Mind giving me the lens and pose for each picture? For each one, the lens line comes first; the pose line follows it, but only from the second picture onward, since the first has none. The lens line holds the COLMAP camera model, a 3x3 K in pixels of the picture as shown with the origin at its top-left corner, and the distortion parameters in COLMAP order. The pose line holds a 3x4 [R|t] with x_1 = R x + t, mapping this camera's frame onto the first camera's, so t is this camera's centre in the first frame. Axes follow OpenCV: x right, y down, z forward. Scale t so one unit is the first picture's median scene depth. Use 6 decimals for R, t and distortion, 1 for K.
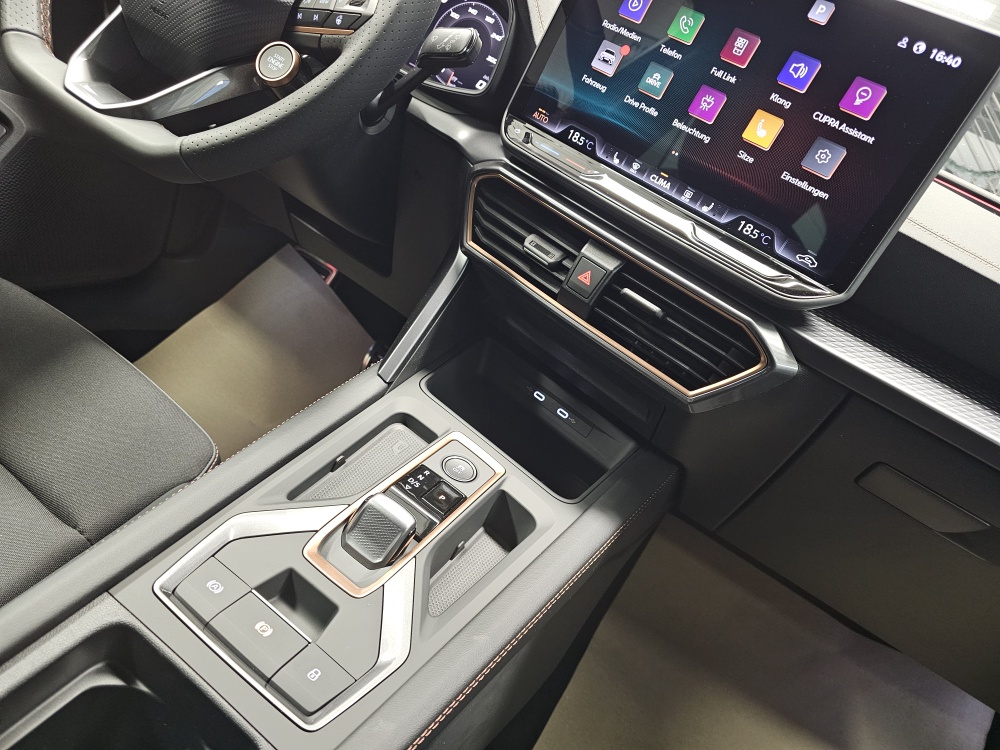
lens RADIAL K [[676.9, 0, 505.6], [0, 676.9, 377.2], [0, 0, 1]] dist [0.047139, -0.054993]
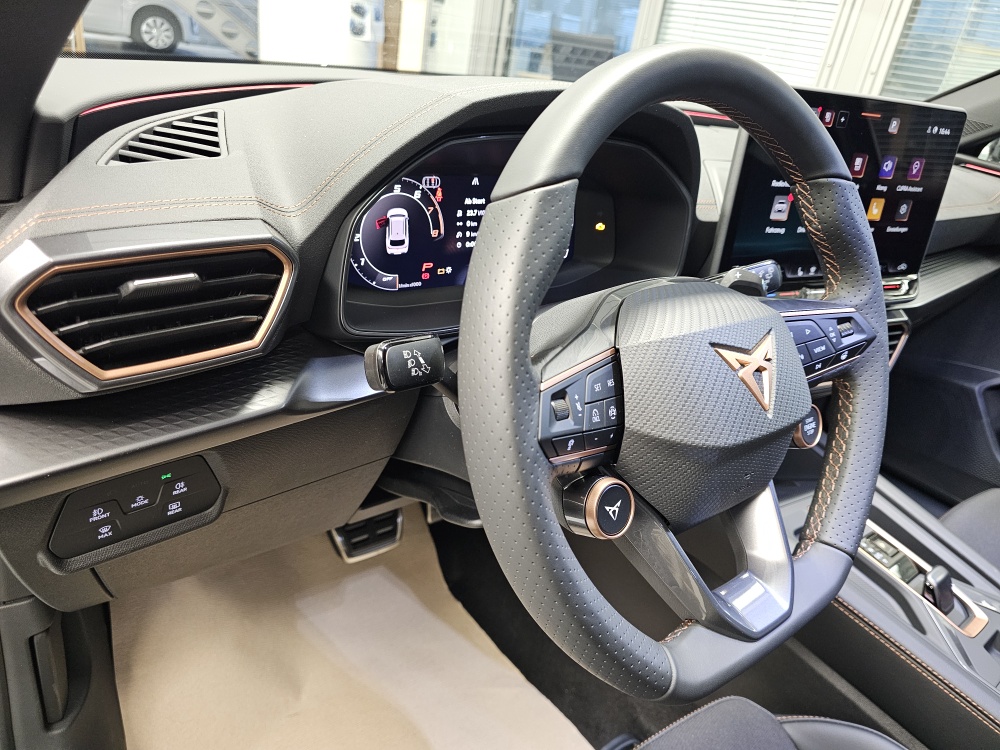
lens RADIAL K [[676.9, 0, 505.6], [0, 676.9, 377.2], [0, 0, 1]] dist [0.047139, -0.054993]
pose [[0.426445, -0.696563, 0.577014, -0.967524], [0.425688, 0.717419, 0.551452, -1.148711], [-0.798082, 0.010464, 0.602458, 0.697851]]
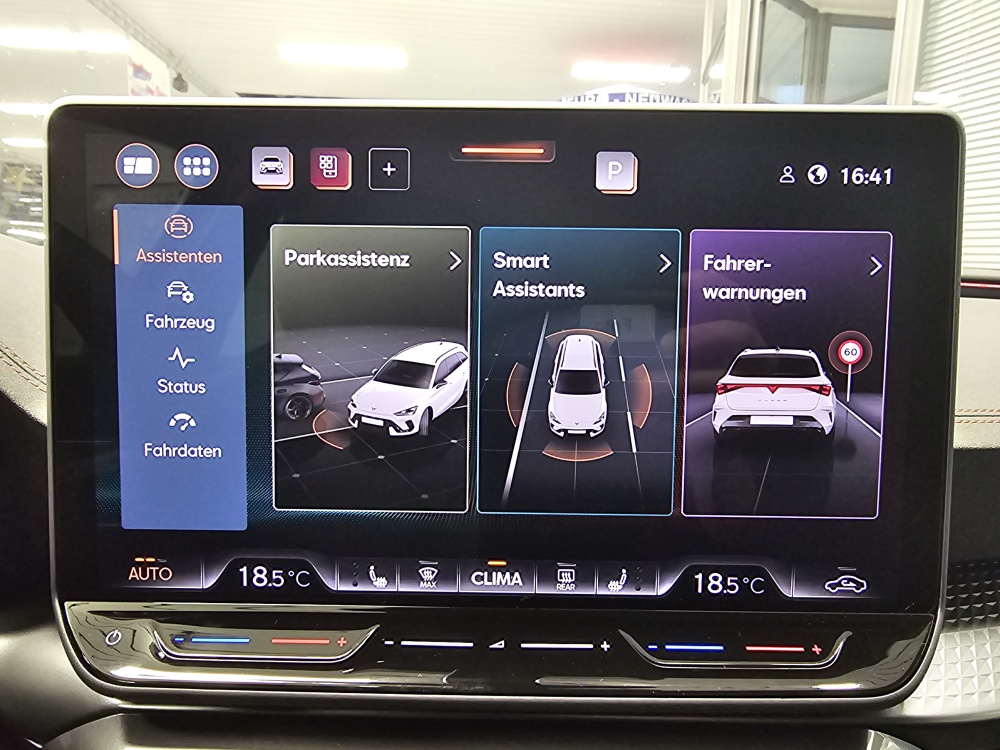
lens RADIAL K [[684.9, 0, 496.1], [0, 684.9, 370.7], [0, 0, 1]] dist [-0.000650, -0.001755]
pose [[0.726985, -0.489096, 0.481952, 0.070948], [0.546062, 0.837339, 0.026061, -0.418301], [-0.416304, 0.244230, 0.875810, 0.554946]]
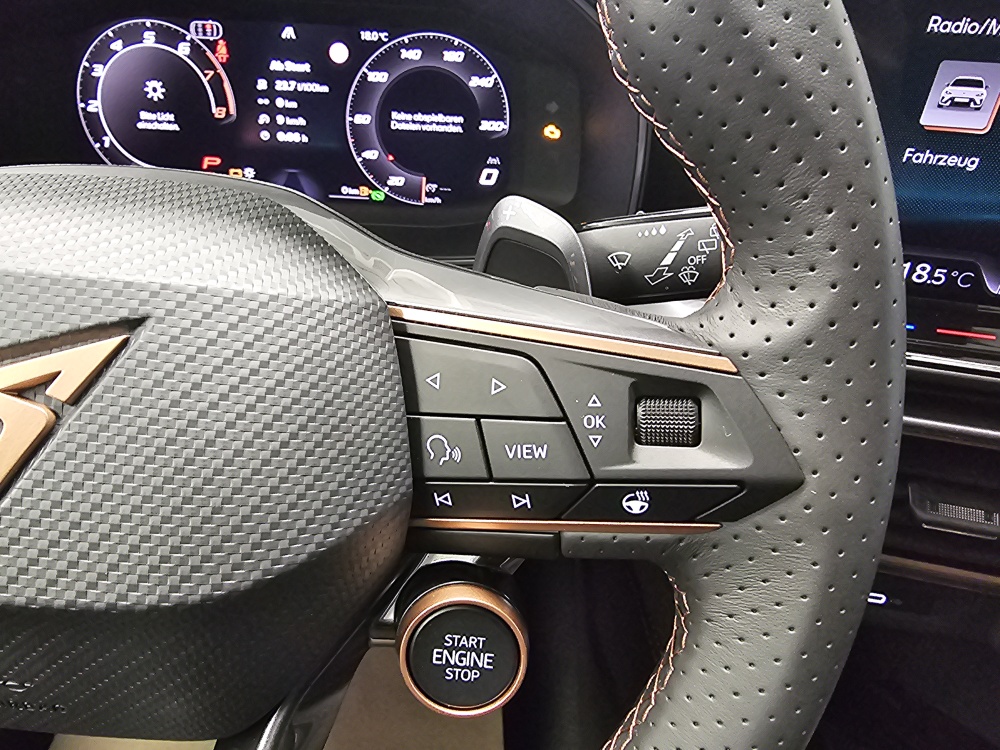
lens RADIAL K [[689.0, 0, 418.0], [0, 689.0, 373.2], [0, 0, 1]] dist [-0.005867, 0.003708]
pose [[0.843940, -0.526384, 0.103366, -0.294085], [0.492535, 0.836696, 0.239476, -0.618948], [-0.212543, -0.151192, 0.965384, 0.645683]]
